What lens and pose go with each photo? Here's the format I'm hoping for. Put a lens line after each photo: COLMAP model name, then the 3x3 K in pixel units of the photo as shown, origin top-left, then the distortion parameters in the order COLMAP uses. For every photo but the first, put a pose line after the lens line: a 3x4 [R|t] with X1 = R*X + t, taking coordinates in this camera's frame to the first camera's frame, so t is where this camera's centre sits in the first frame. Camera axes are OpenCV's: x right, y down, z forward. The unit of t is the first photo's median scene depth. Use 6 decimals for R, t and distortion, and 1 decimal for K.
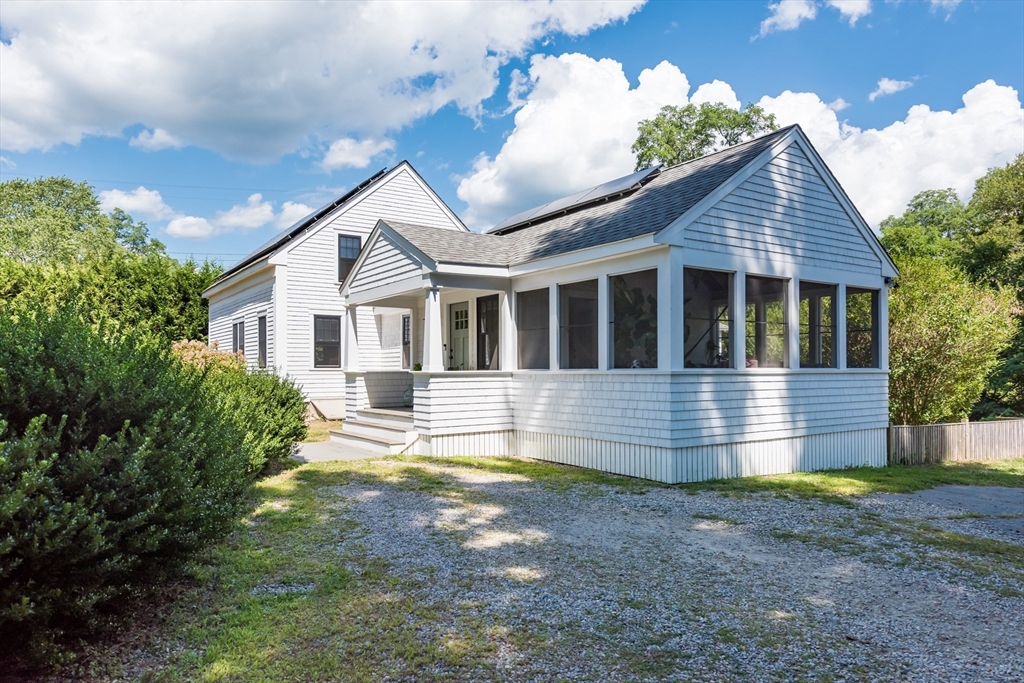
lens RADIAL K [[686.4, 0, 510.2], [0, 686.4, 366.4], [0, 0, 1]] dist [-0.000063, -0.003542]
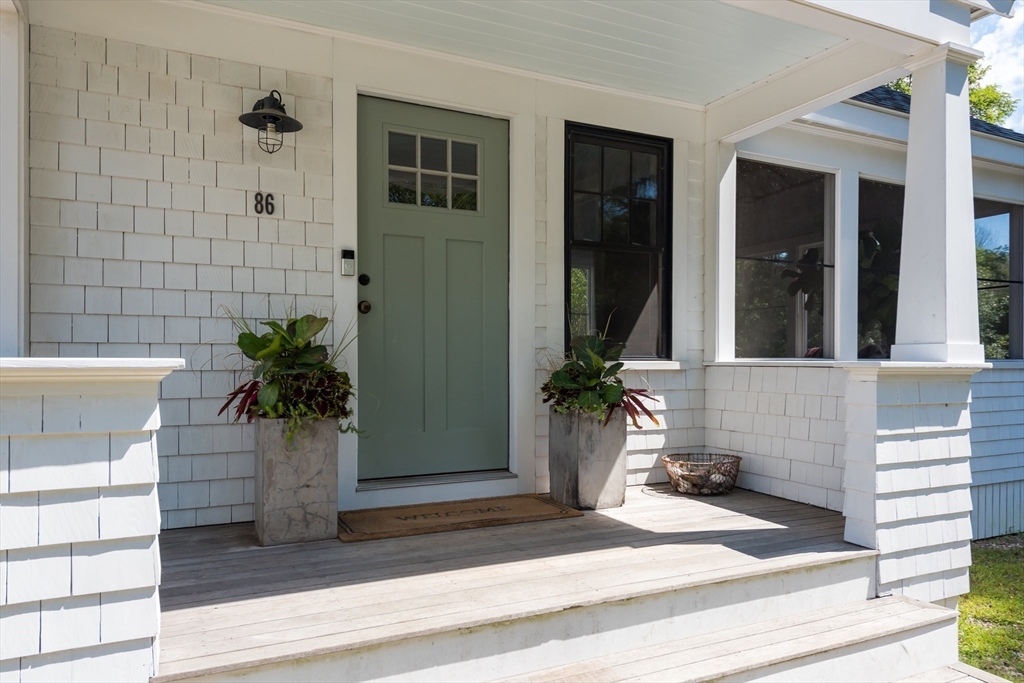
lens RADIAL K [[710.7, 0, 534.5], [0, 710.7, 364.9], [0, 0, 1]] dist [-0.000772, -0.004970]
pose [[0.113034, -0.004772, 0.993580, -0.351098], [-0.012894, 0.999897, 0.006269, 0.005432], [-0.993507, -0.013520, 0.112961, 0.943218]]
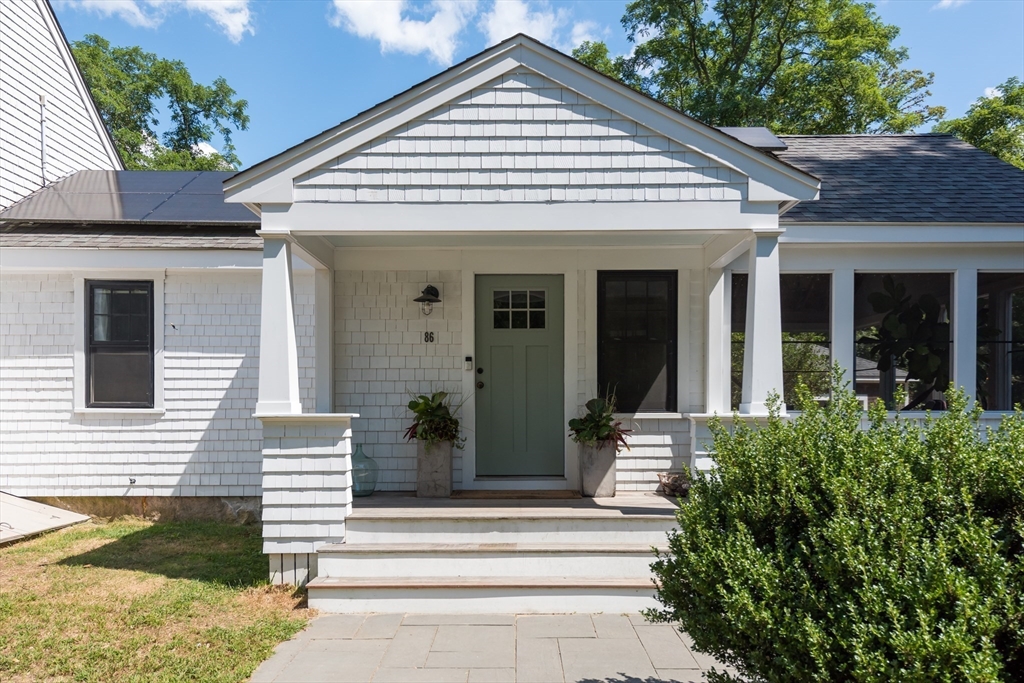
lens RADIAL K [[731.1, 0, 515.1], [0, 731.1, 419.0], [0, 0, 1]] dist [0.006566, -0.001598]
pose [[0.562655, -0.004700, 0.826679, -0.514818], [-0.008175, 0.999903, 0.011249, 0.004331], [-0.826651, -0.013087, 0.562562, 0.718366]]
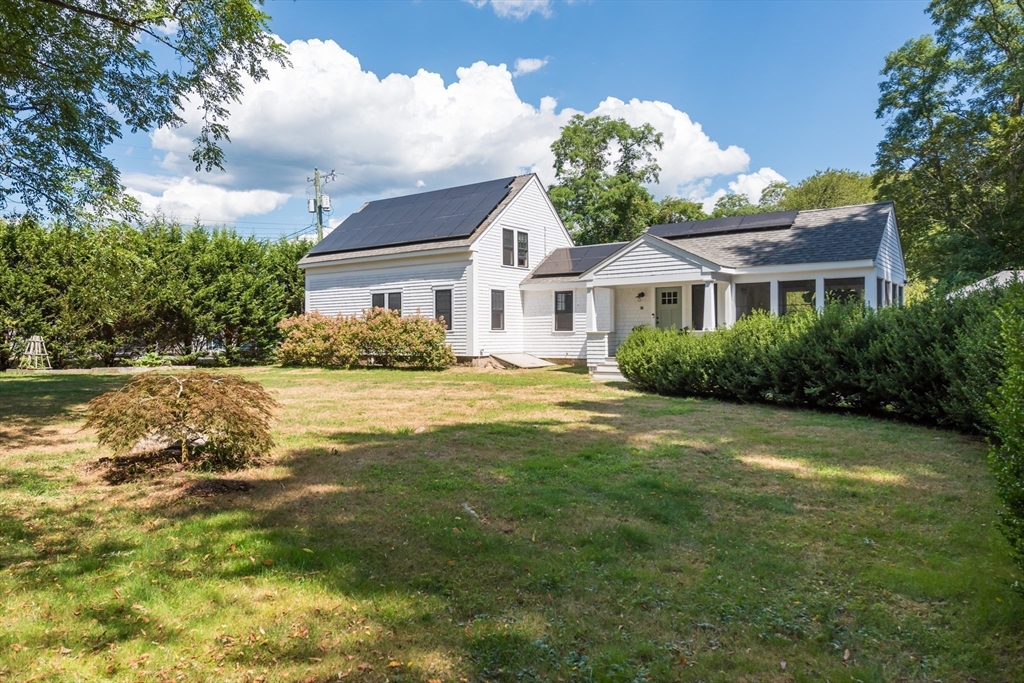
lens RADIAL K [[680.7, 0, 512.0], [0, 680.7, 341.5], [0, 0, 1]] dist [0.016097, 0.002047]
pose [[0.944067, -0.002544, 0.329743, -0.924759], [-0.001735, 0.999918, 0.012682, 0.010531], [-0.329748, -0.012545, 0.943986, -0.334444]]
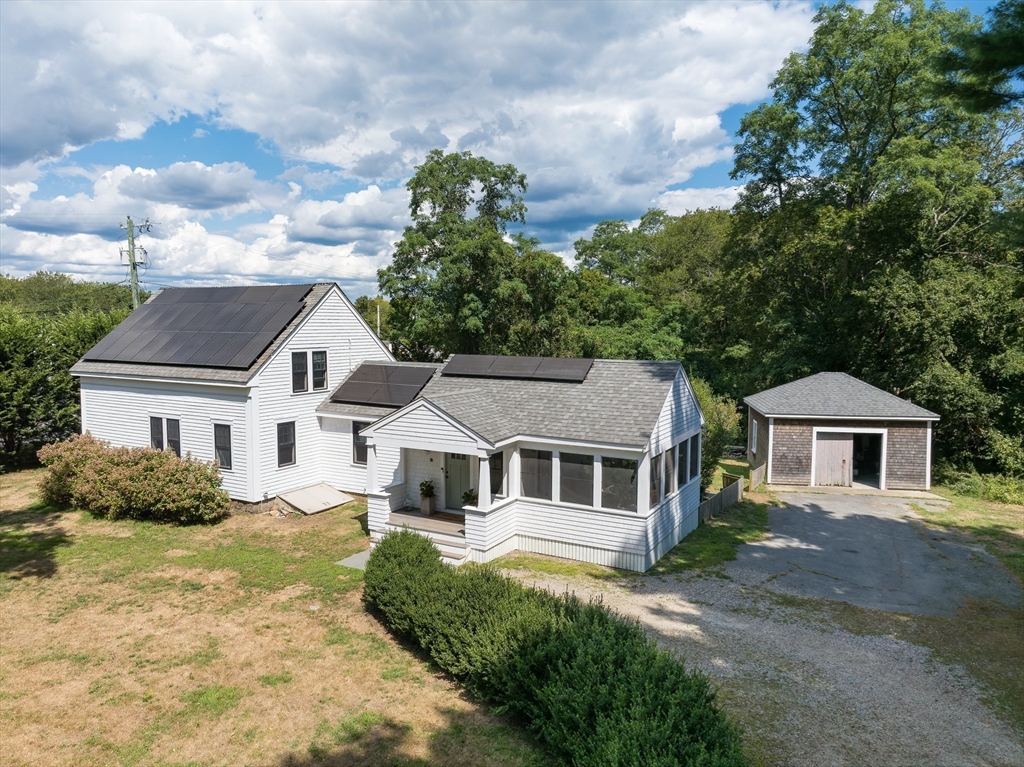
lens RADIAL K [[704.2, 0, 512.0], [0, 704.2, 383.5], [0, 0, 1]] dist [-0.012622, -0.002489]
pose [[0.890114, -0.029802, 0.454762, -0.648757], [-0.011752, 0.996027, 0.088274, -0.350009], [-0.455585, -0.083918, 0.886228, -0.351594]]
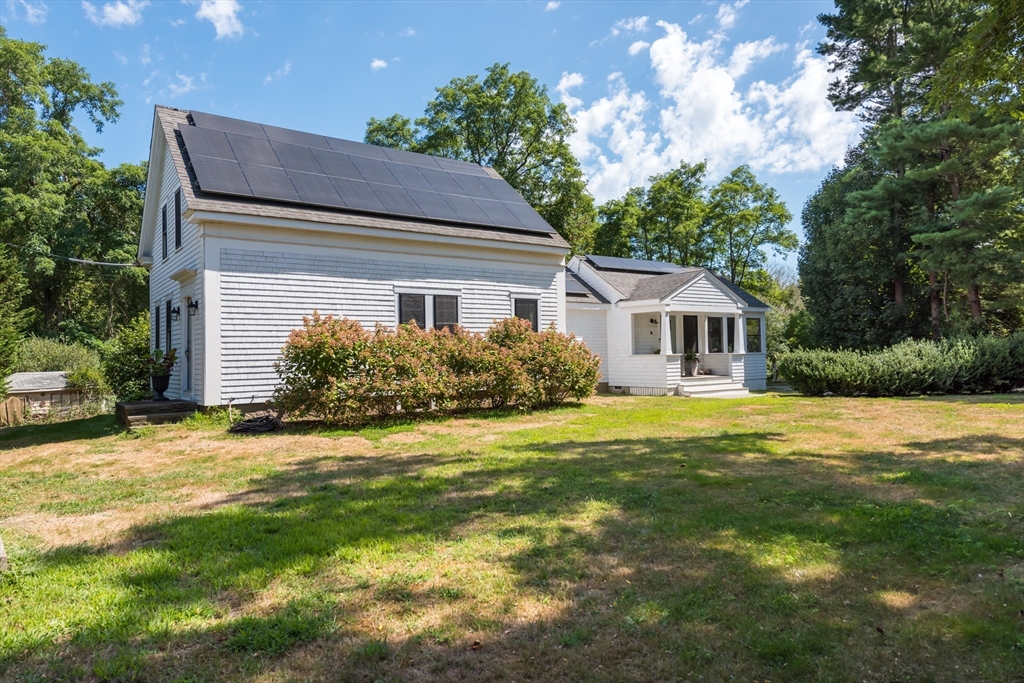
lens RADIAL K [[680.7, 0, 512.0], [0, 680.7, 341.5], [0, 0, 1]] dist [0.016097, 0.002047]
pose [[-0.033102, 0.024676, 0.999147, -1.815704], [0.008950, 0.999662, -0.024393, 0.011873], [-0.999412, 0.008135, -0.033312, 1.472240]]
